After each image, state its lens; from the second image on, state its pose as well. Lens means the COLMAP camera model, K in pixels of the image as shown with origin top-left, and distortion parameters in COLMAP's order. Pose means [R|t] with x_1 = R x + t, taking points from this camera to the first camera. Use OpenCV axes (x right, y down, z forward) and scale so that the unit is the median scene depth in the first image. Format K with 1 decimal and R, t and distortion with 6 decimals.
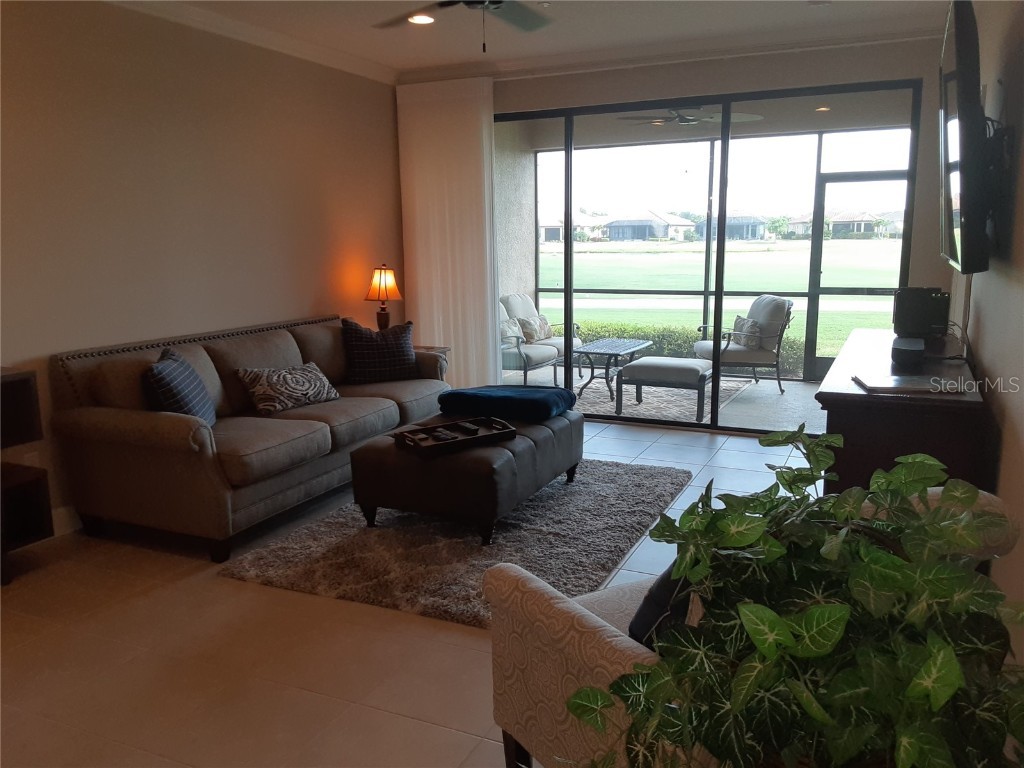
lens RADIAL K [[811.3, 0, 512.0], [0, 811.3, 384.0], [0, 0, 1]] dist [0.143680, -0.252577]
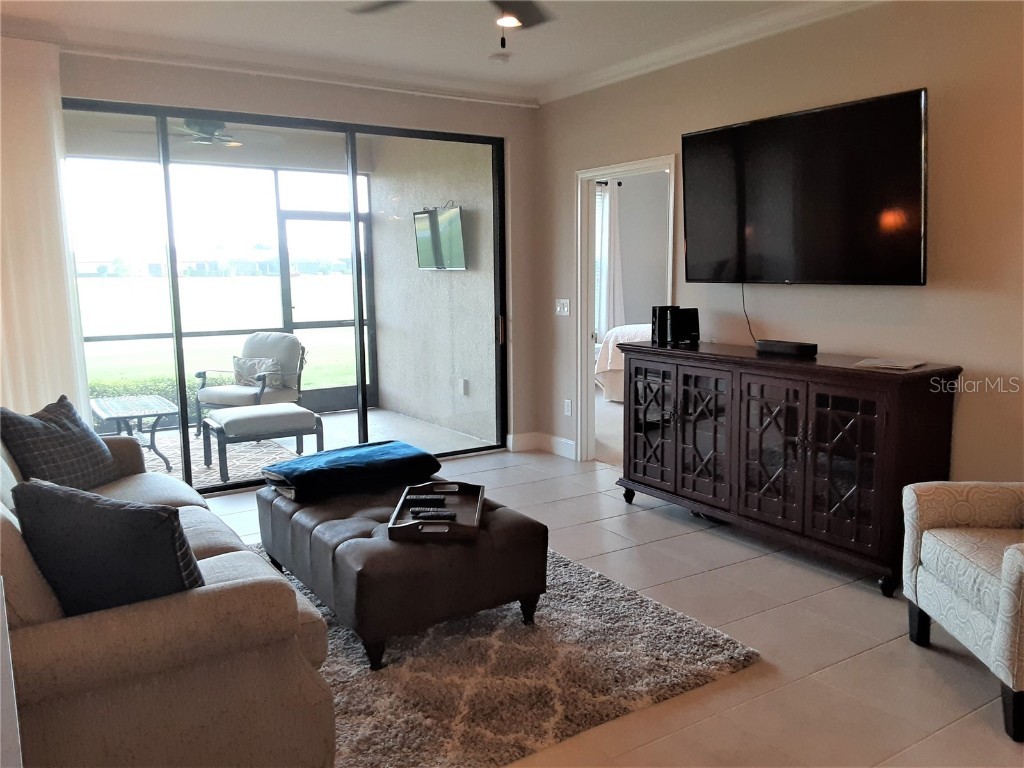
lens RADIAL K [[811.3, 0, 512.0], [0, 811.3, 384.0], [0, 0, 1]] dist [0.143680, -0.252577]
pose [[0.531542, -0.112861, 0.839479, -0.373615], [0.153923, 0.987452, 0.035293, -0.041209], [-0.832929, 0.110455, 0.542244, 0.269808]]
